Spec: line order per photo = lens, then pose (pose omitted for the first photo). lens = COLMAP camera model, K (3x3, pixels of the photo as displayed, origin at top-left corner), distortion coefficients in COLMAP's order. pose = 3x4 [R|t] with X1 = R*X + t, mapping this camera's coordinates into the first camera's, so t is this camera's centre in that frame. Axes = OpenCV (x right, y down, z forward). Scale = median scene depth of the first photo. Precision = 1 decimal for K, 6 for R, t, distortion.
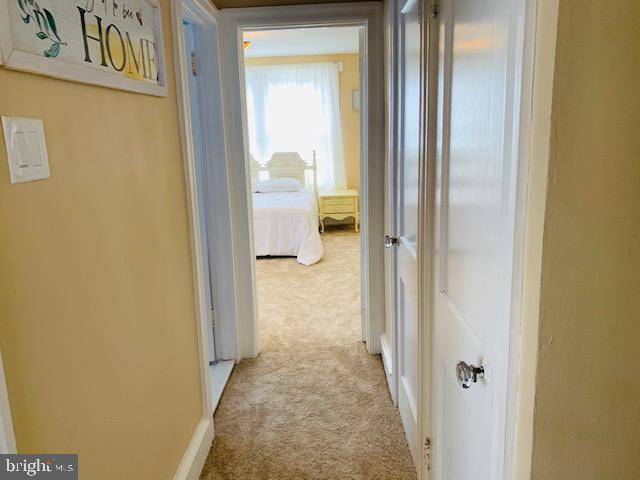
lens RADIAL K [[485.7, 0, 319.1], [0, 485.7, 237.7], [0, 0, 1]] dist [0.021885, -0.021901]
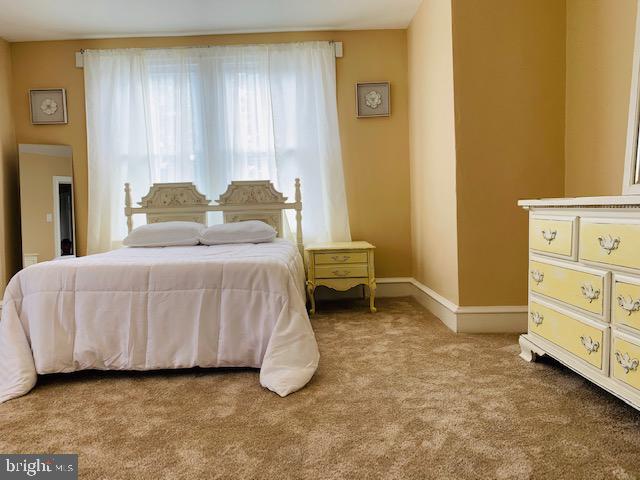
lens RADIAL K [[485.7, 0, 314.1], [0, 485.7, 238.6], [0, 0, 1]] dist [0.021885, -0.021901]
pose [[0.999649, -0.003520, 0.026277, -0.005875], [0.007577, 0.987740, -0.155922, -0.008378], [-0.025405, 0.156066, 0.987420, 0.431548]]
